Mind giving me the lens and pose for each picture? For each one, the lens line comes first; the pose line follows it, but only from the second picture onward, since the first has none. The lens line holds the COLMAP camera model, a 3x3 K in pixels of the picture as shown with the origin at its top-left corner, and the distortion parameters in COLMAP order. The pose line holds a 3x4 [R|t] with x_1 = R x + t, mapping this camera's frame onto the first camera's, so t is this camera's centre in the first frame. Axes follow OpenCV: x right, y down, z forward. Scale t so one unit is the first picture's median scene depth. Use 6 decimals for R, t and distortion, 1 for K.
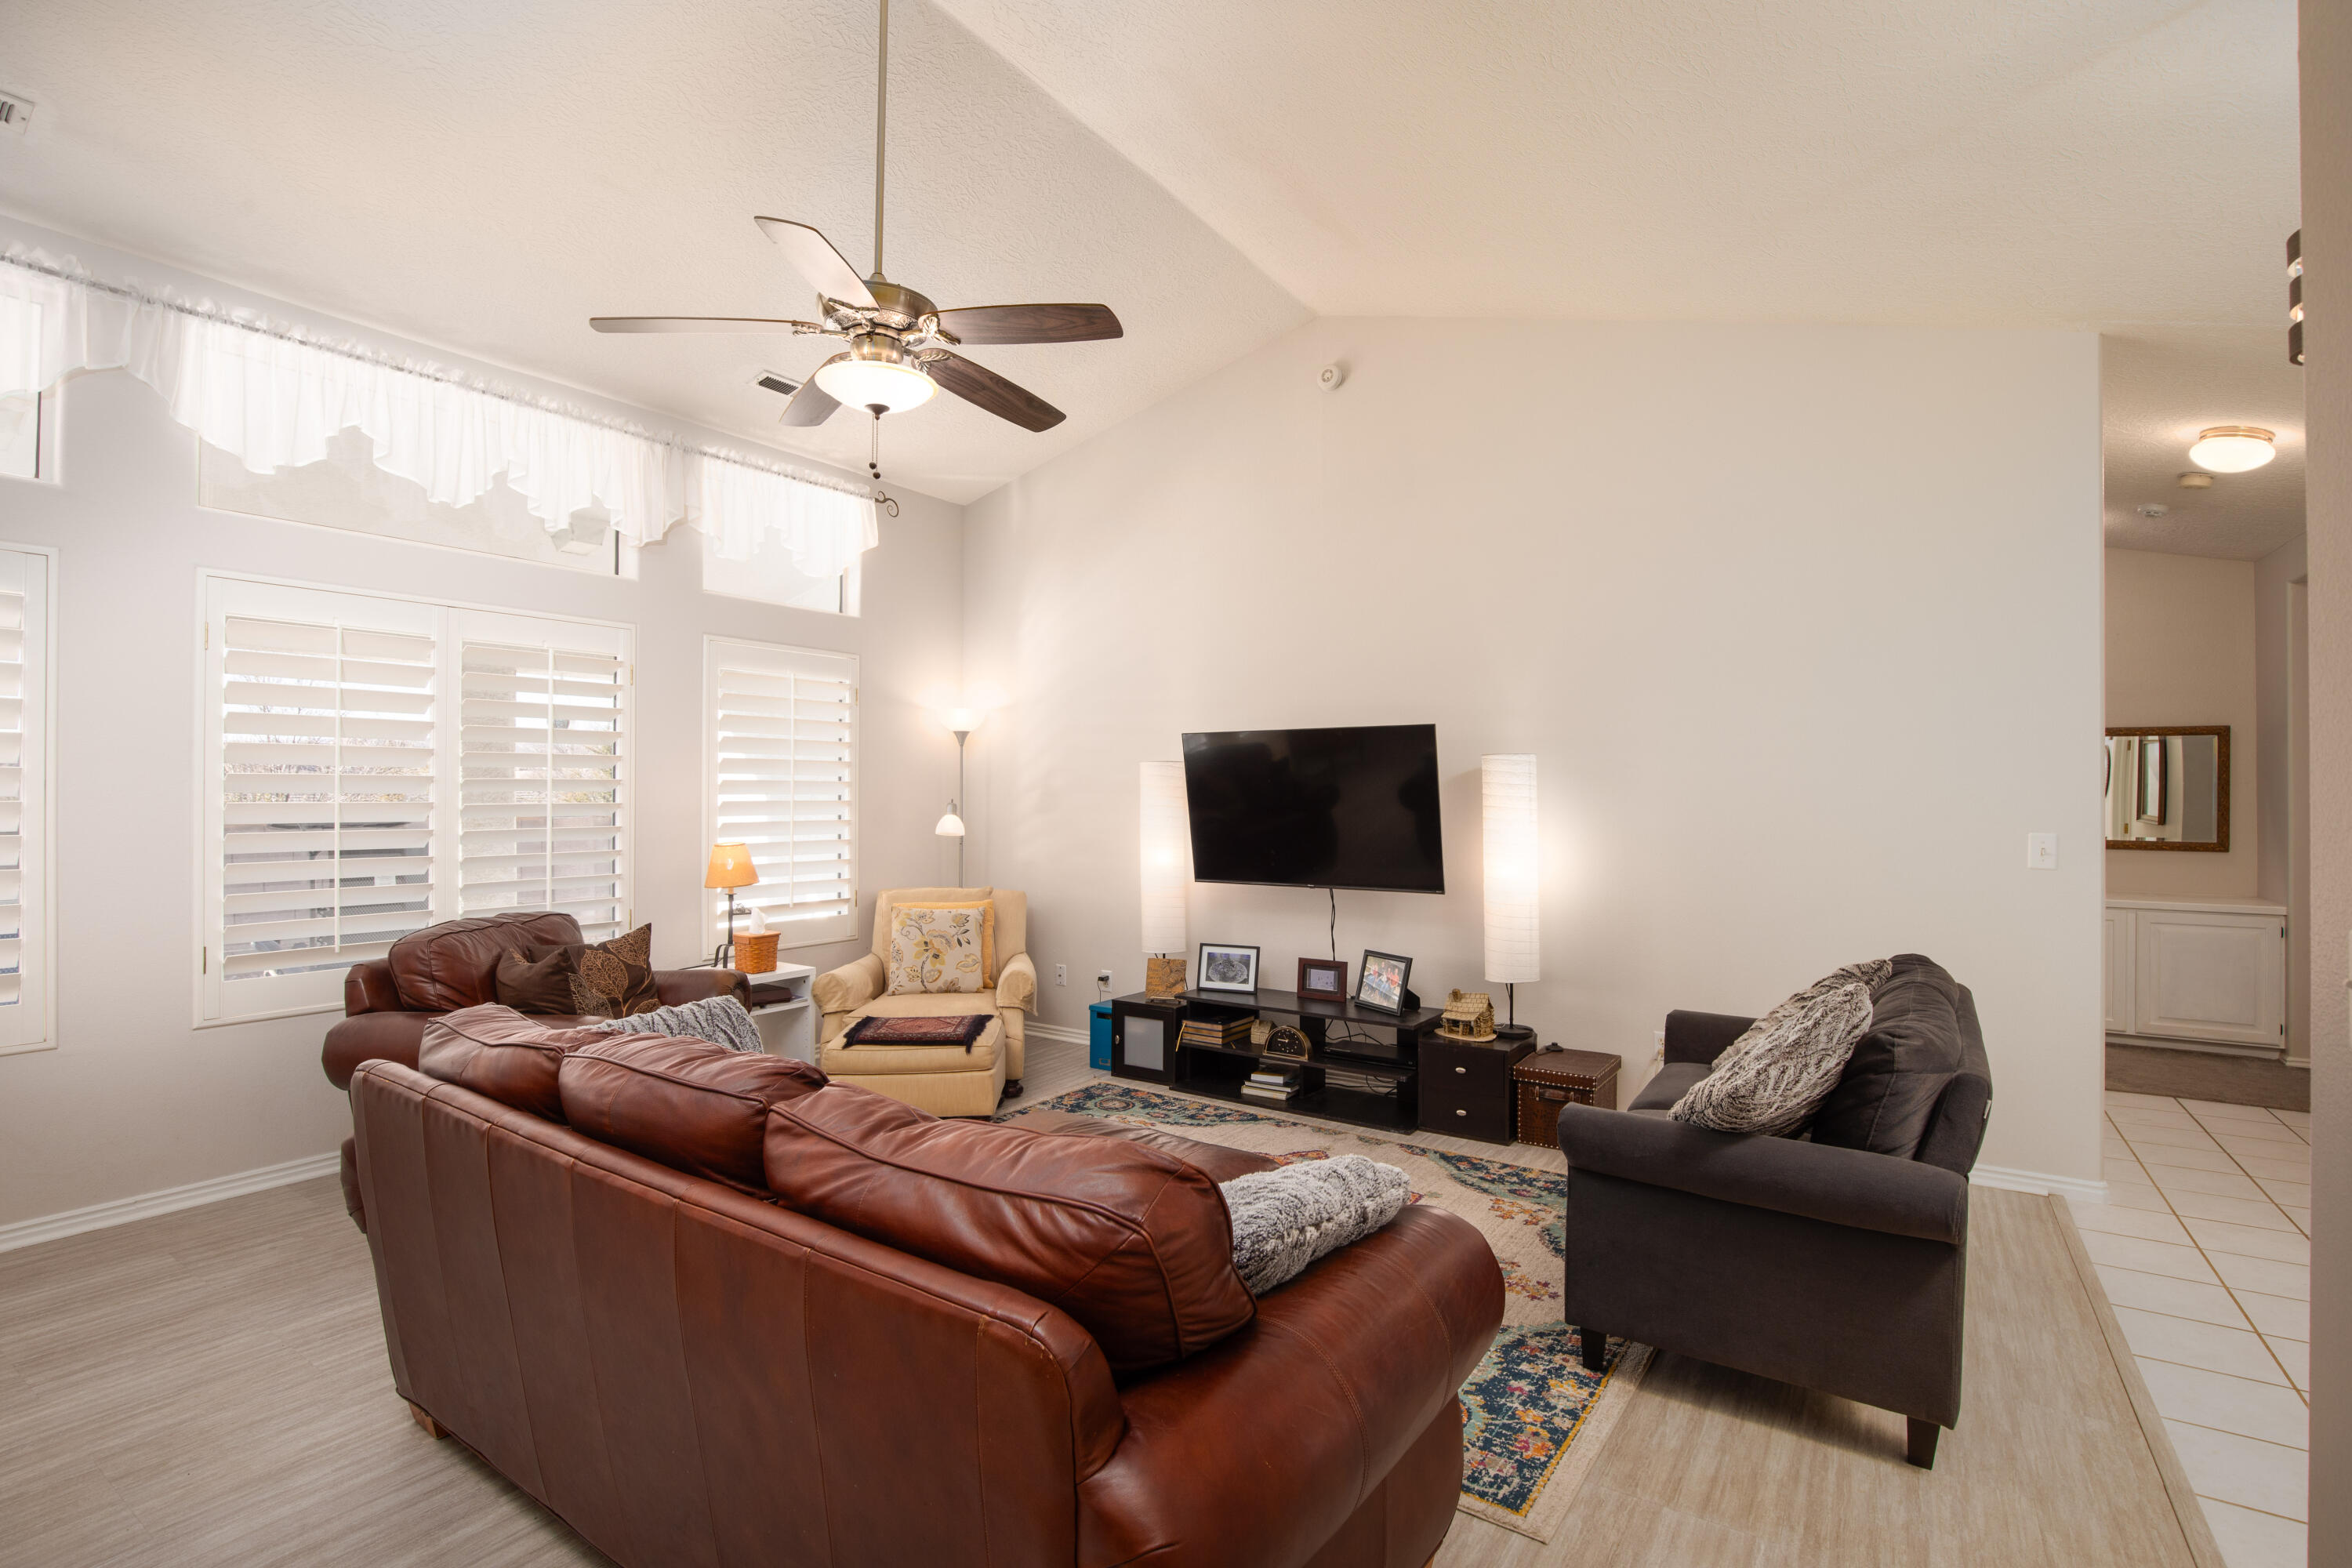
lens RADIAL K [[1097.1, 0, 1185.2], [0, 1097.1, 771.8], [0, 0, 1]] dist [-0.027669, -0.000020]
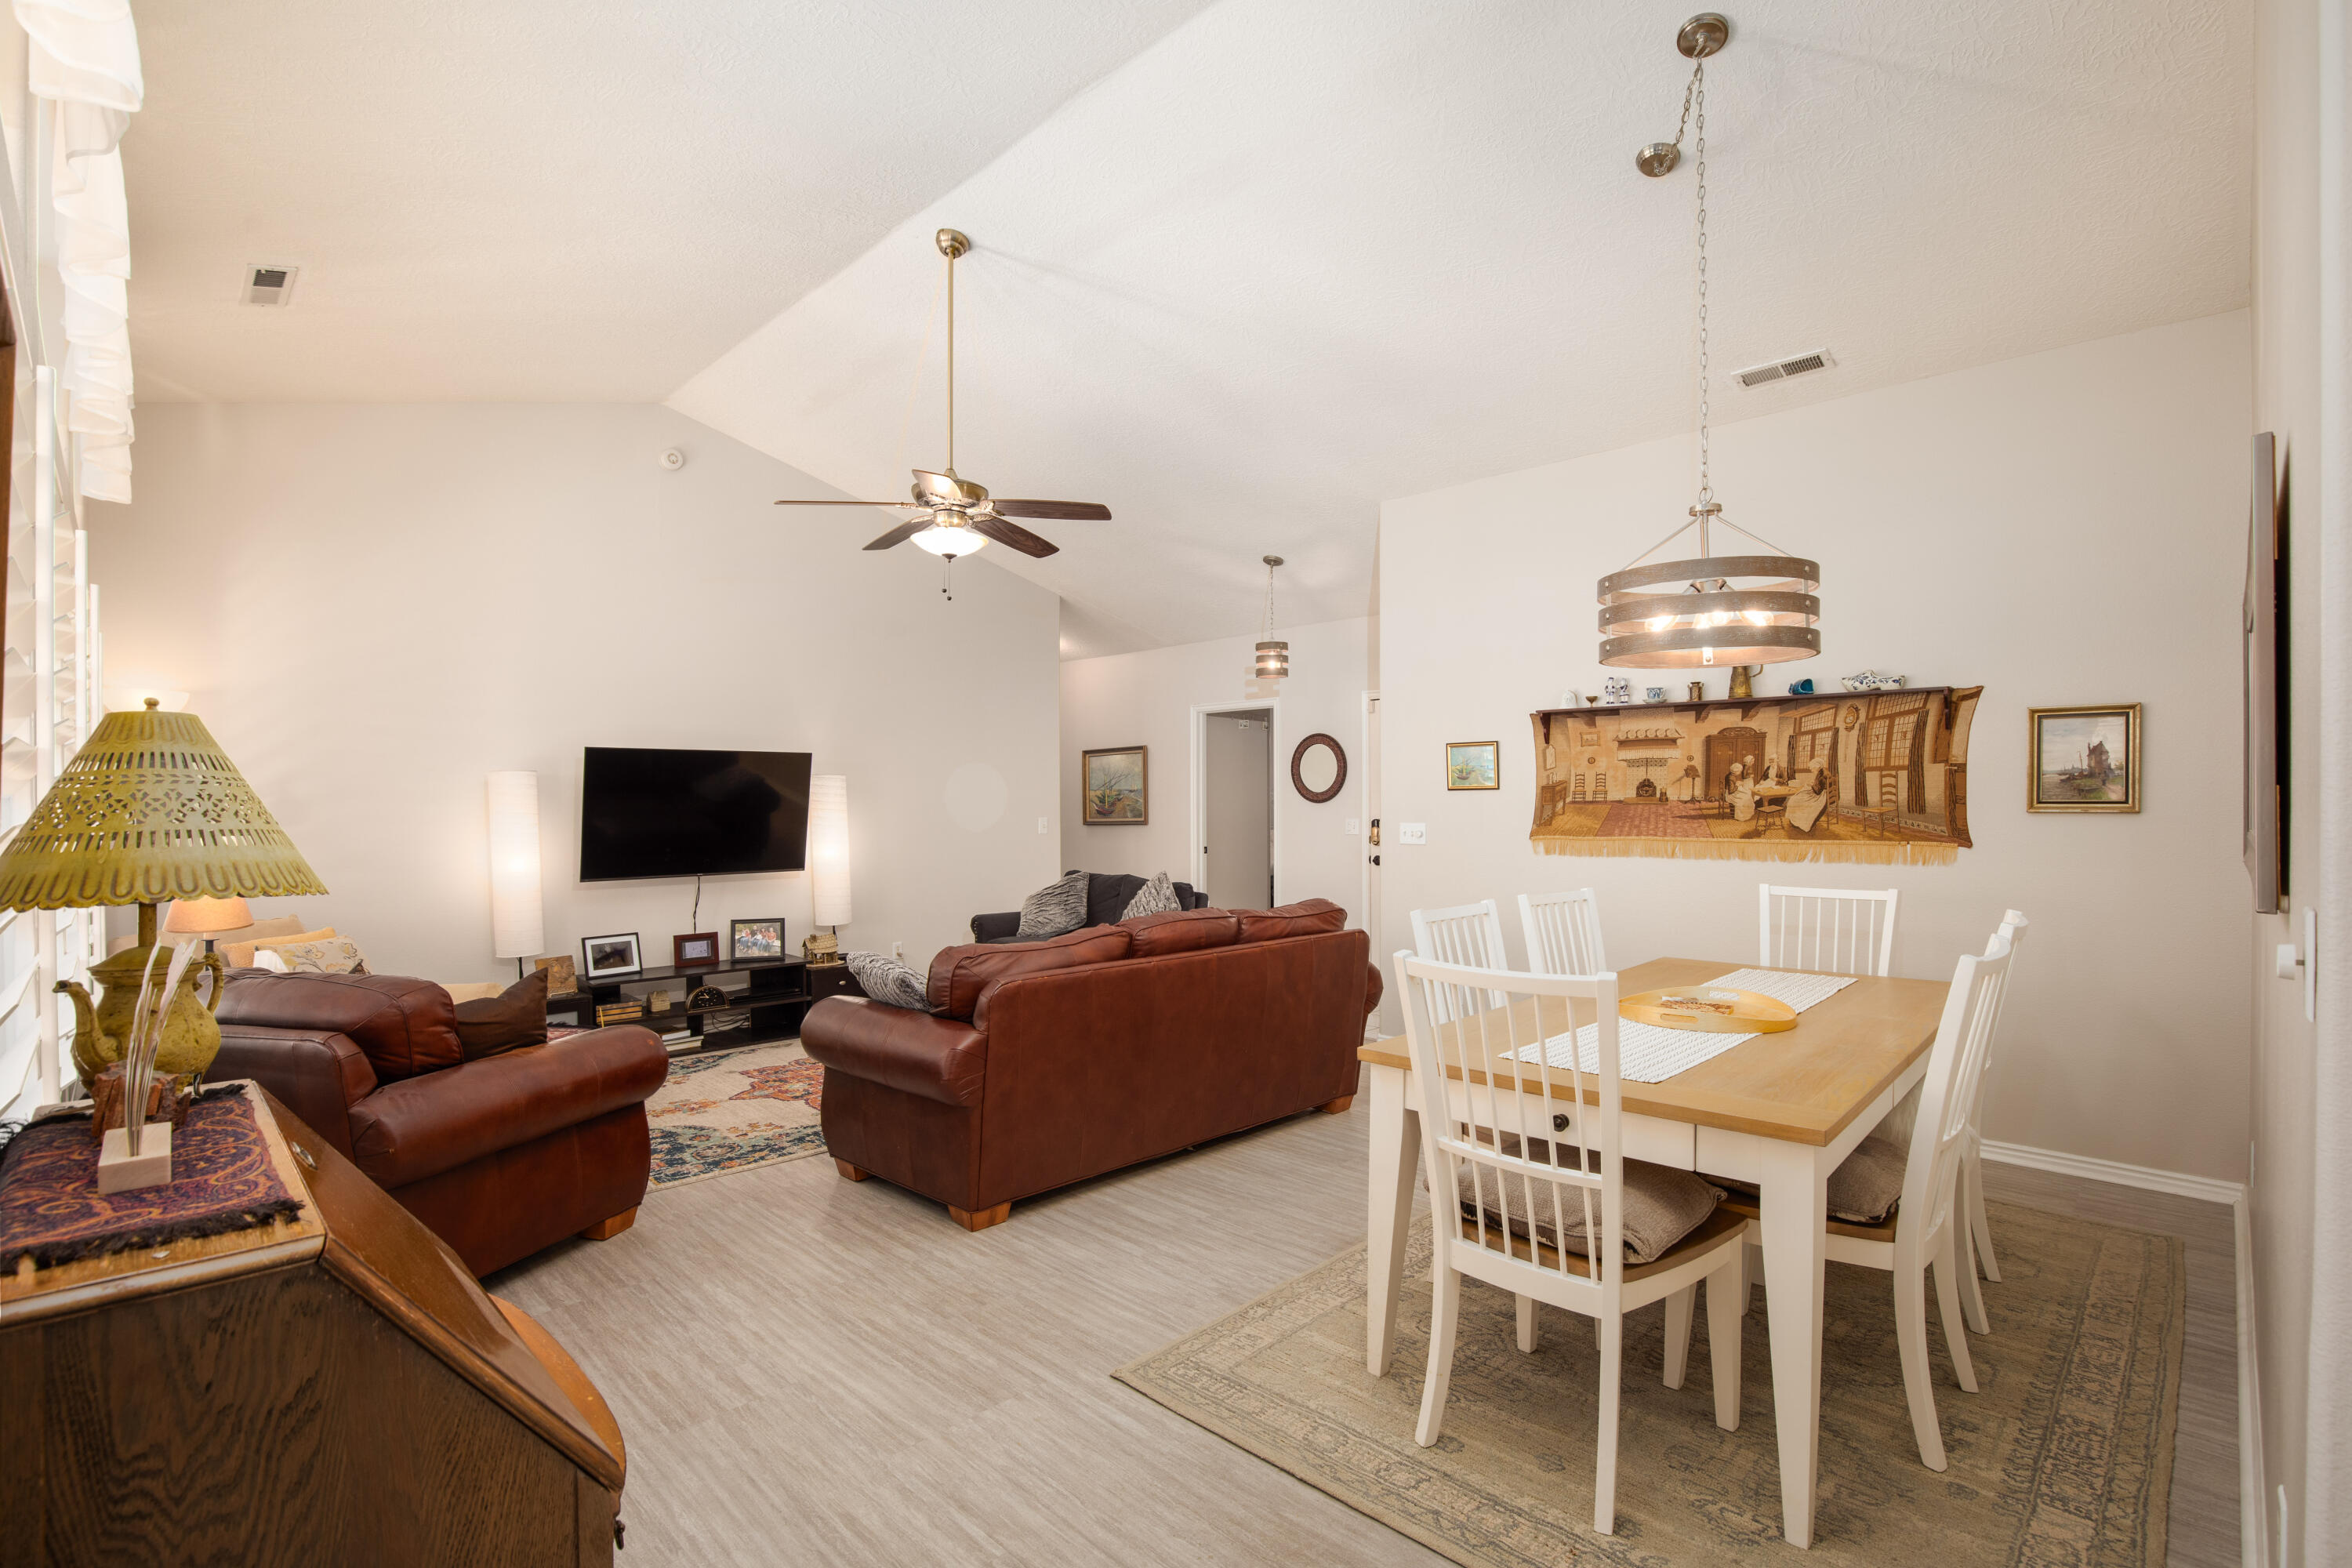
lens RADIAL K [[1083.1, 0, 1181.1], [0, 1083.1, 796.4], [0, 0, 1]] dist [-0.029987, 0.001184]
pose [[0.203354, 0.004140, 0.979097, -0.987018], [-0.005487, 0.999980, -0.003089, 0.016678], [-0.979090, -0.004744, 0.203372, 0.215918]]
